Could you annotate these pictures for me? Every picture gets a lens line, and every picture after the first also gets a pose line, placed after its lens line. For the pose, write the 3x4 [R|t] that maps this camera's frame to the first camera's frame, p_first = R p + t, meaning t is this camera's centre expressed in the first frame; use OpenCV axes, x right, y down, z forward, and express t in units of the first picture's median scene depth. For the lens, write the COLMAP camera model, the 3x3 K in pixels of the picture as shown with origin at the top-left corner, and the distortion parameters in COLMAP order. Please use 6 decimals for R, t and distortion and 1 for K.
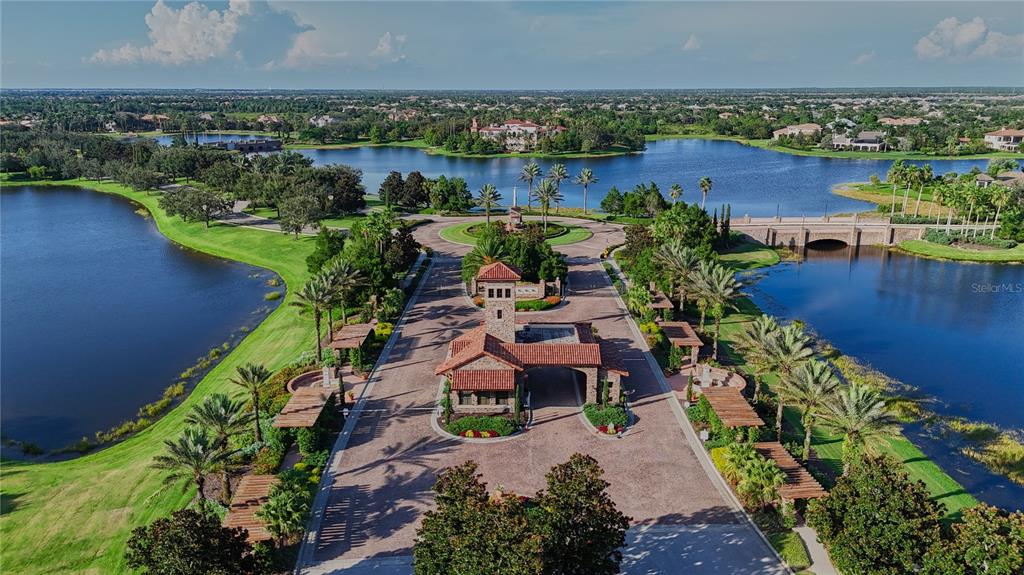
lens RADIAL K [[777.7, 0, 515.1], [0, 777.7, 285.7], [0, 0, 1]] dist [0.047306, -0.032062]
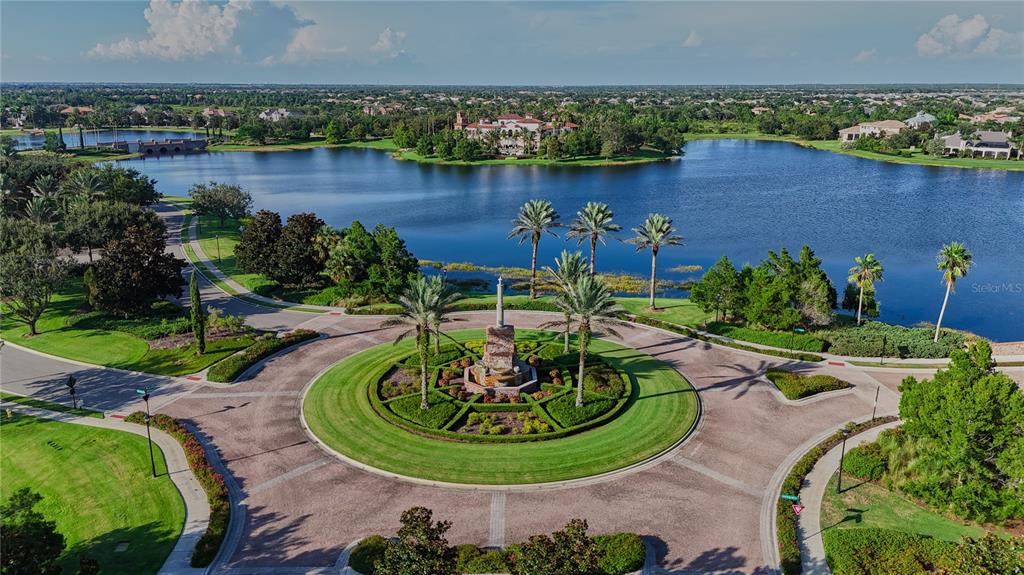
lens RADIAL K [[777.7, 0, 509.7], [0, 777.7, 287.8], [0, 0, 1]] dist [0.047306, -0.032062]
pose [[0.999975, 0.004900, -0.005033, 0.002538], [-0.004862, 0.999960, 0.007461, -0.045809], [0.005070, -0.007436, 0.999959, 0.223343]]
